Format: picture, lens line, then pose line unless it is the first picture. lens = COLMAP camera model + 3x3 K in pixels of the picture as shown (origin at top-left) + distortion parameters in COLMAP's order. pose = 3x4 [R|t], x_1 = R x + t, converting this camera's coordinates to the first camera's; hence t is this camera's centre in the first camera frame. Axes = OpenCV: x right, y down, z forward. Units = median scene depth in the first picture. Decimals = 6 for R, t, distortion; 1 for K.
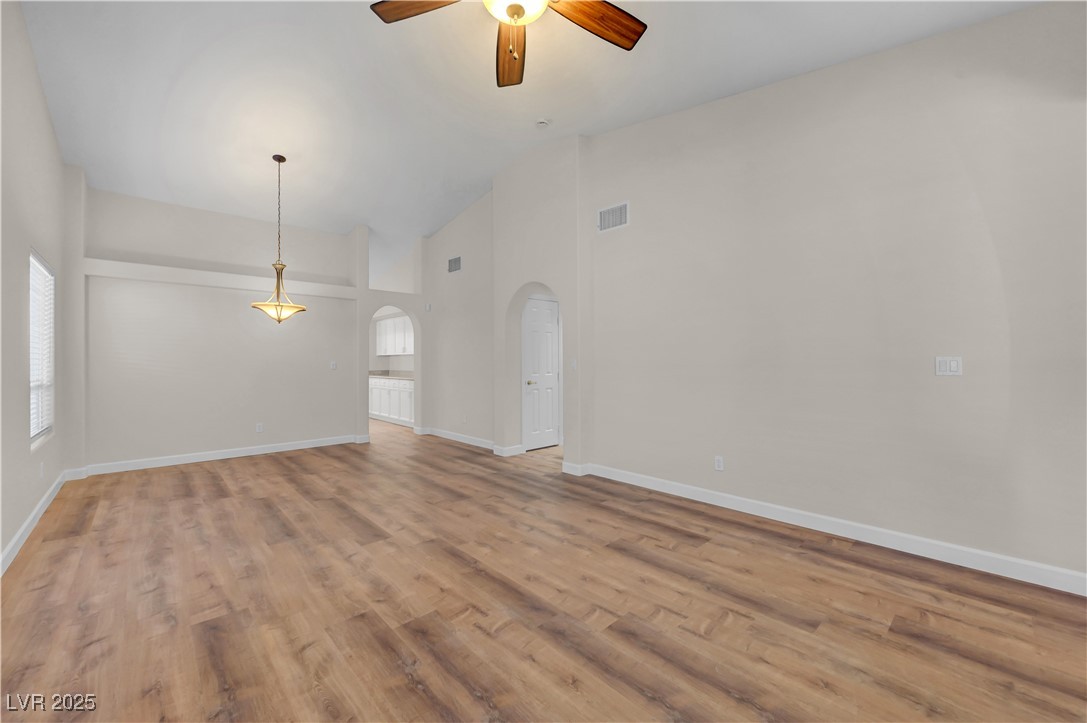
lens RADIAL K [[430.1, 0, 549.8], [0, 430.1, 357.2], [0, 0, 1]] dist [-0.001341, 0.000096]
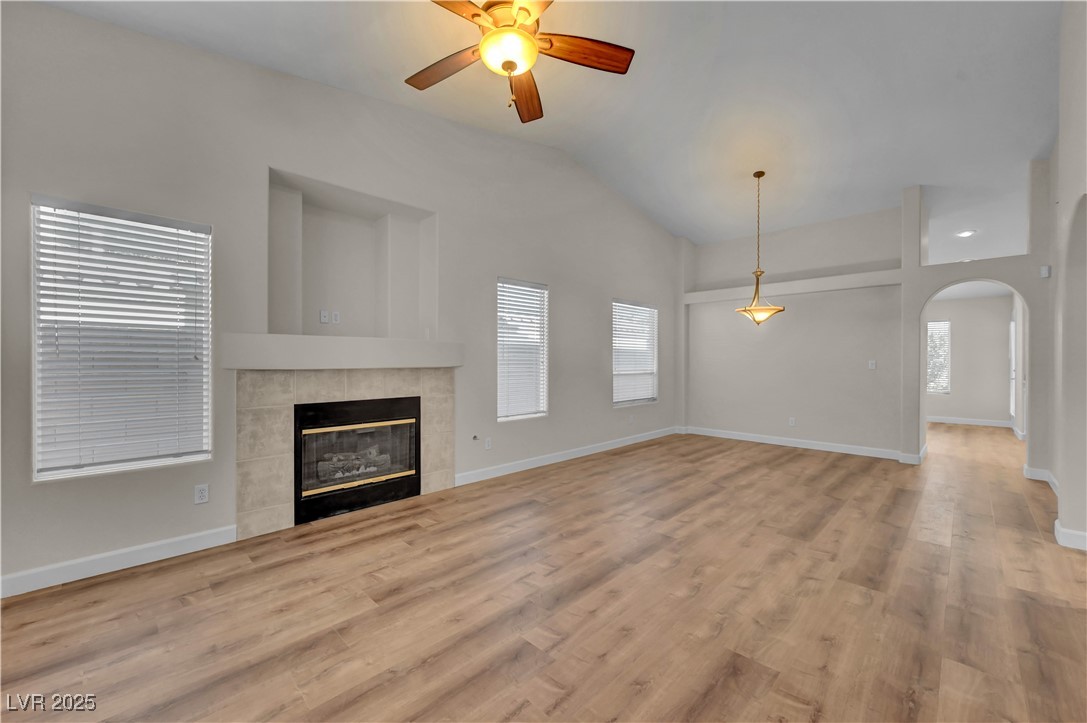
lens RADIAL K [[430.1, 0, 550.0], [0, 430.1, 363.6], [0, 0, 1]] dist [-0.001341, 0.000096]
pose [[0.039559, 0.011090, -0.999156, 0.687482], [0.008209, 0.999901, 0.011424, 0.002151], [0.999184, -0.008654, 0.039464, 0.648559]]
